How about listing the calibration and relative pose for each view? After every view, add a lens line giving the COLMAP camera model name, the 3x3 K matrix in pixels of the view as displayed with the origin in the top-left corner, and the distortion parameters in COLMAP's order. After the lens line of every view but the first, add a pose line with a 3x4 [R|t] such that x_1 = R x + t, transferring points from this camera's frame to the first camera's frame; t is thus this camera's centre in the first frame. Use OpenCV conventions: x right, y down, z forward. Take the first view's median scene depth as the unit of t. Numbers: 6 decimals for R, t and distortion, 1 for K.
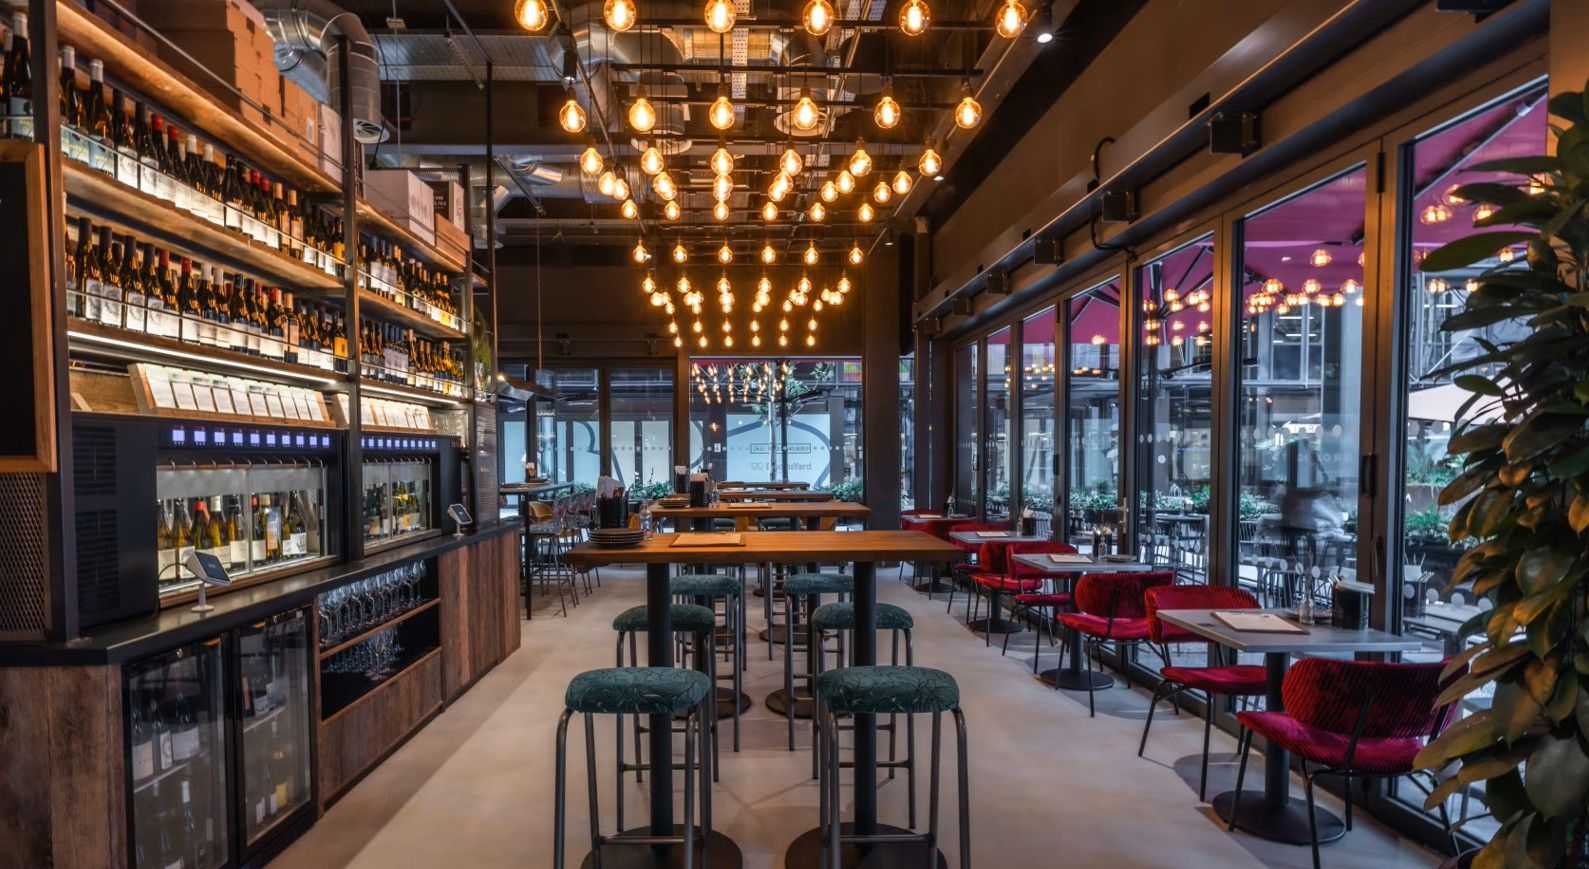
lens RADIAL K [[829.2, 0, 772.6], [0, 829.2, 486.1], [0, 0, 1]] dist [0.010013, -0.000667]
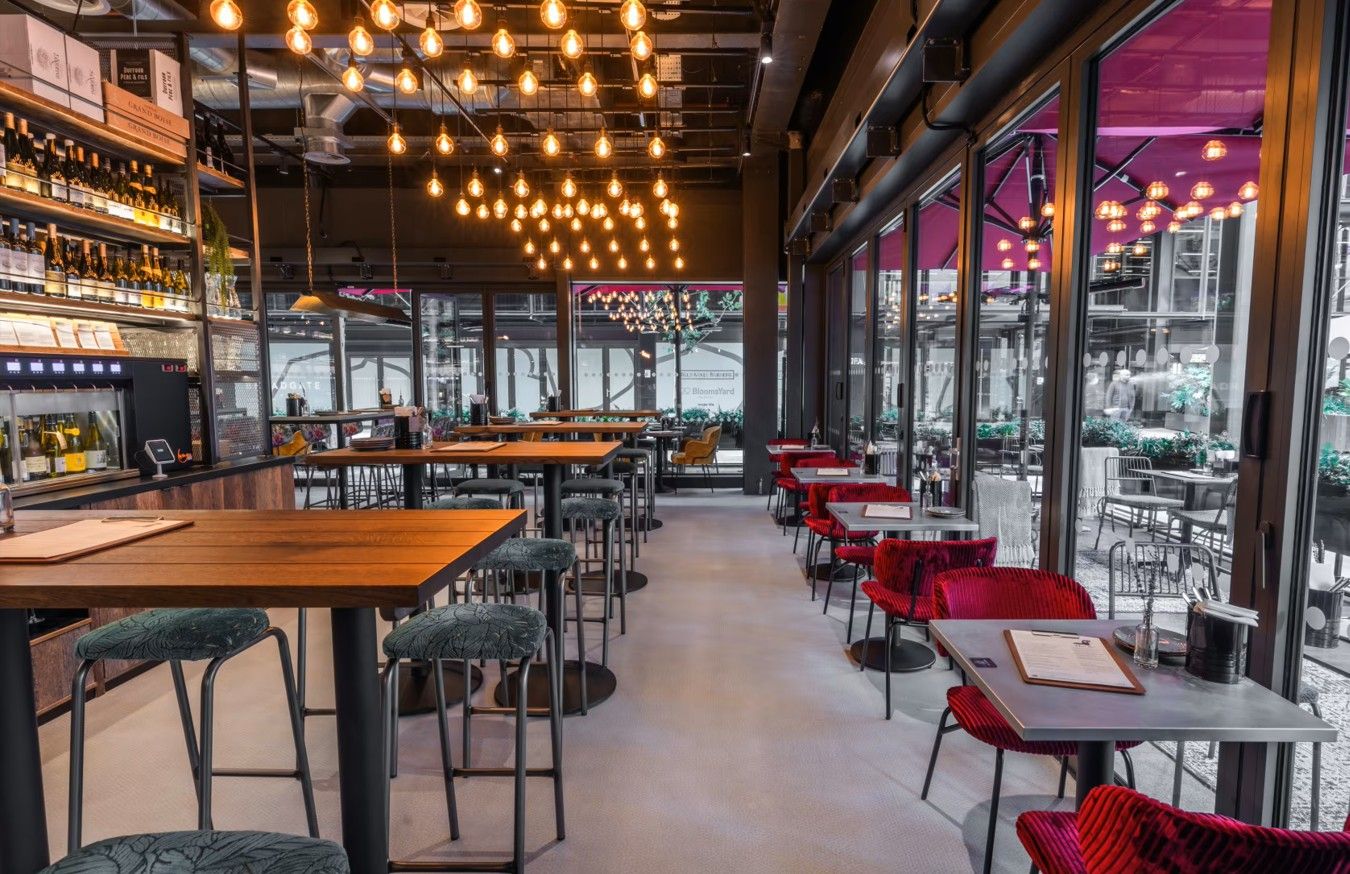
lens RADIAL K [[737.0, 0, 698.0], [0, 737.0, 451.3], [0, 0, 1]] dist [0.003544, 0.001410]
pose [[0.999594, 0.008666, -0.027129, 0.206400], [-0.007061, 0.998249, 0.058729, -0.015743], [0.027591, -0.058514, 0.997905, 0.288673]]
